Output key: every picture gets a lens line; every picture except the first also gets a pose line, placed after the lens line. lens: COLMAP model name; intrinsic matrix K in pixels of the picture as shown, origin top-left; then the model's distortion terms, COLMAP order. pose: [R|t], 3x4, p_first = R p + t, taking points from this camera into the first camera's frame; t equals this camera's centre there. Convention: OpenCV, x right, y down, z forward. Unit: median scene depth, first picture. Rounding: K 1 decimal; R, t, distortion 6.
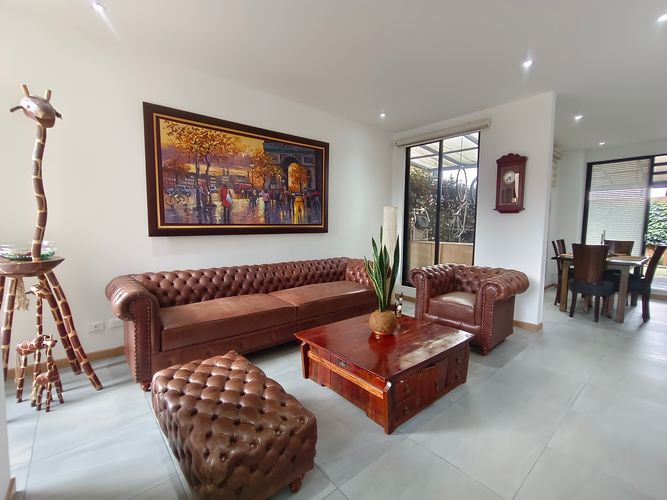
lens RADIAL K [[304.2, 0, 333.5], [0, 304.2, 250.0], [0, 0, 1]] dist [-0.032490, 0.021760]
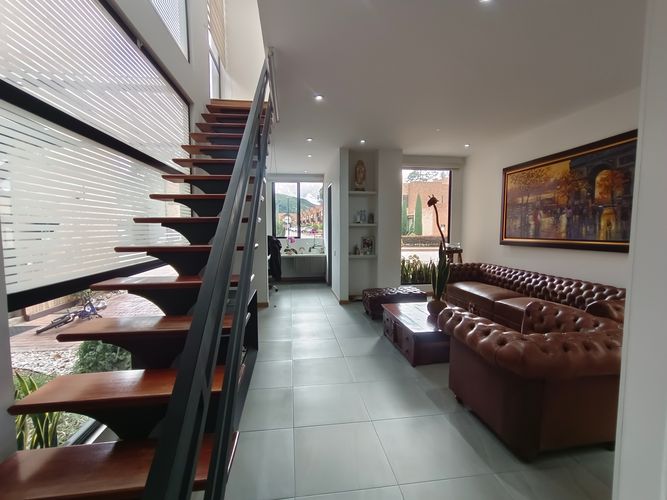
lens RADIAL K [[304.2, 0, 333.5], [0, 304.2, 250.0], [0, 0, 1]] dist [-0.032490, 0.021760]
pose [[-0.538115, 0.049357, -0.841425, 1.089707], [-0.074643, 0.991571, 0.105901, -0.099299], [0.839560, 0.119793, -0.529895, 0.885648]]
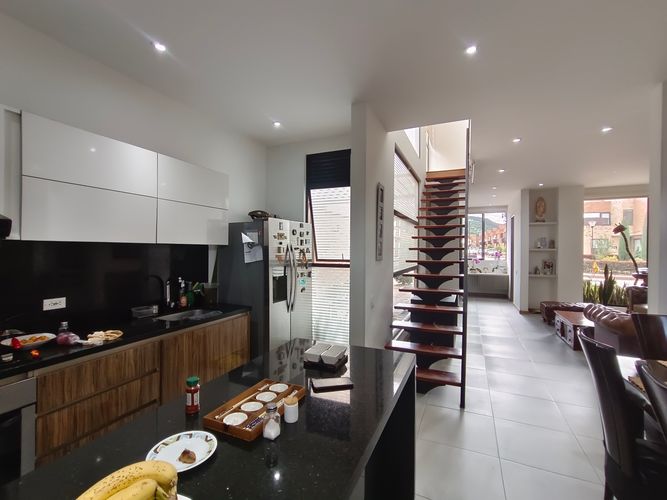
lens RADIAL K [[304.2, 0, 333.5], [0, 304.2, 250.0], [0, 0, 1]] dist [-0.032490, 0.021760]
pose [[-0.903662, -0.016029, -0.427946, 1.663428], [-0.052128, 0.995986, 0.072769, -0.140105], [0.425061, 0.088067, -0.900870, 1.301094]]
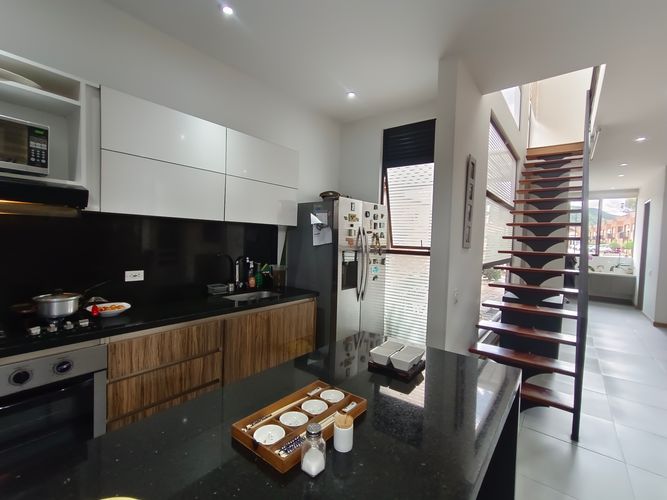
lens RADIAL K [[304.2, 0, 333.5], [0, 304.2, 250.0], [0, 0, 1]] dist [-0.032490, 0.021760]
pose [[-0.980547, -0.035259, -0.193093, 1.627069], [-0.059041, 0.991158, 0.118828, -0.116517], [0.187196, 0.127917, -0.973958, 1.226665]]
